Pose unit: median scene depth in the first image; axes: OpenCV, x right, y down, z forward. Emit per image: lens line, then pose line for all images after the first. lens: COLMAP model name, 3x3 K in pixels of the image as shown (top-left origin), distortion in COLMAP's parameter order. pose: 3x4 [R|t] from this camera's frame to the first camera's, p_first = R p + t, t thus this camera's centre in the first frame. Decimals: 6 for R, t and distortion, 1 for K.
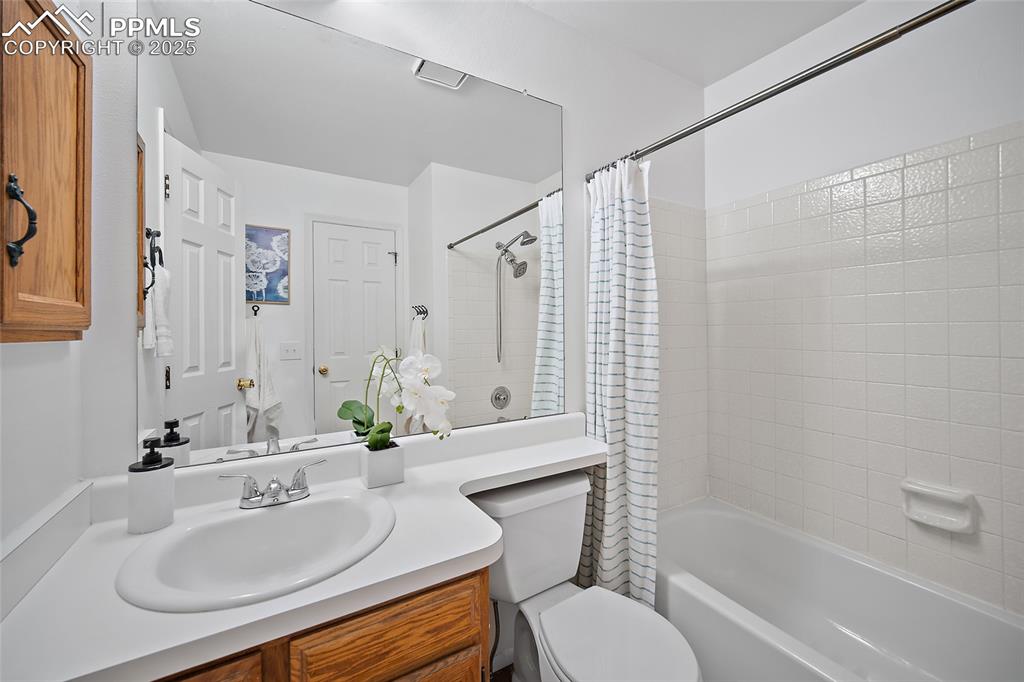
lens RADIAL K [[414.3, 0, 514.3], [0, 414.3, 319.1], [0, 0, 1]] dist [-0.003018, -0.000137]
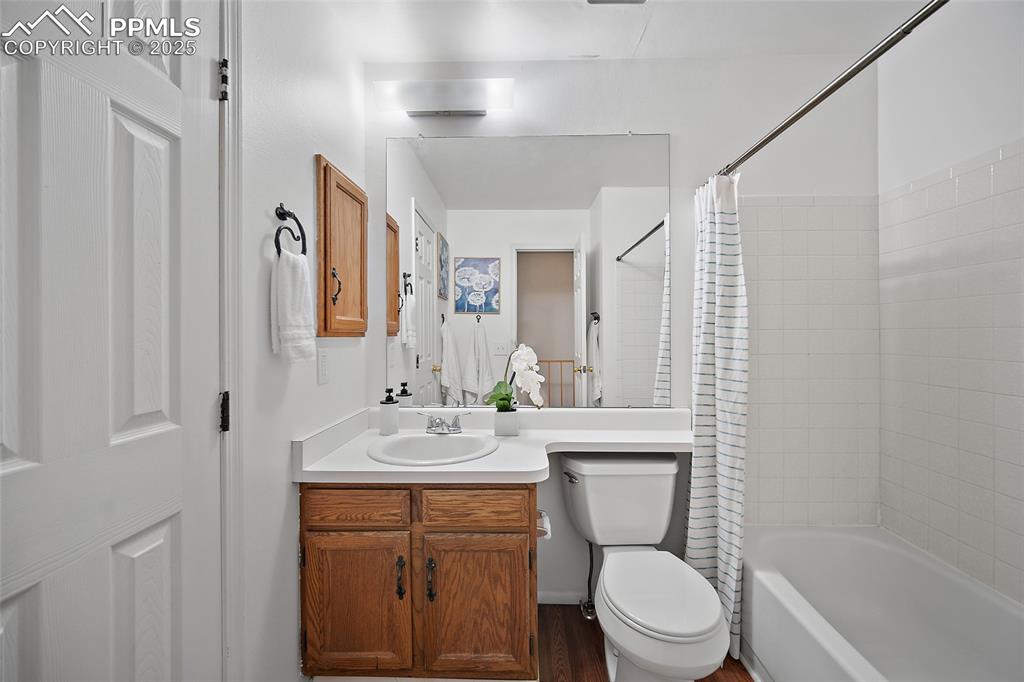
lens RADIAL K [[409.7, 0, 508.9], [0, 409.7, 323.0], [0, 0, 1]] dist [-0.000617, -0.000104]
pose [[0.839506, -0.009233, -0.543272, 0.403498], [0.008985, 0.999955, -0.003110, -0.003202], [0.543277, -0.002271, 0.839551, -0.192980]]
